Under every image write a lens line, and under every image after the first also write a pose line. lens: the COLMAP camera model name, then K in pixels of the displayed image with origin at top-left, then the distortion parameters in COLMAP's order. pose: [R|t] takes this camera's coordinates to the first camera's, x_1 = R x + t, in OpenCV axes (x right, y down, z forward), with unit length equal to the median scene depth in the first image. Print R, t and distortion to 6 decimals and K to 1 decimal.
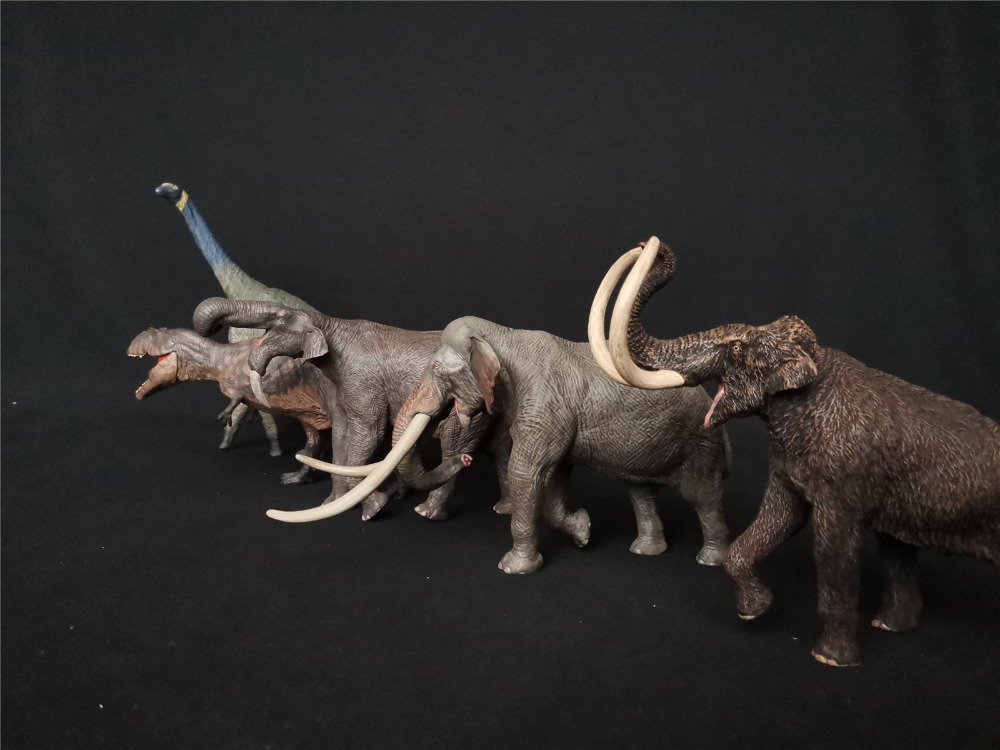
lens RADIAL K [[798.7, 0, 500.0], [0, 798.7, 375.0], [0, 0, 1]] dist [0.076531, -0.137375]
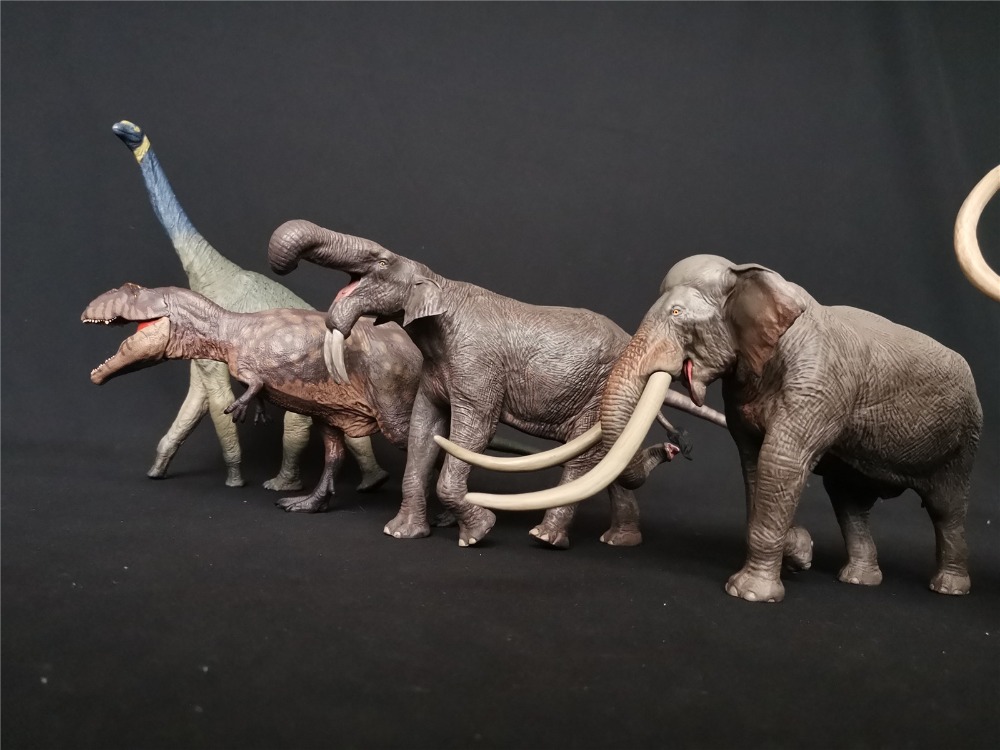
lens RADIAL K [[798.7, 0, 500.0], [0, 798.7, 375.0], [0, 0, 1]] dist [0.076531, -0.137375]
pose [[0.965710, 0.072510, 0.249291, -0.339443], [-0.041561, 0.991000, -0.127244, 0.120423], [-0.256273, 0.112520, 0.960033, 0.271007]]
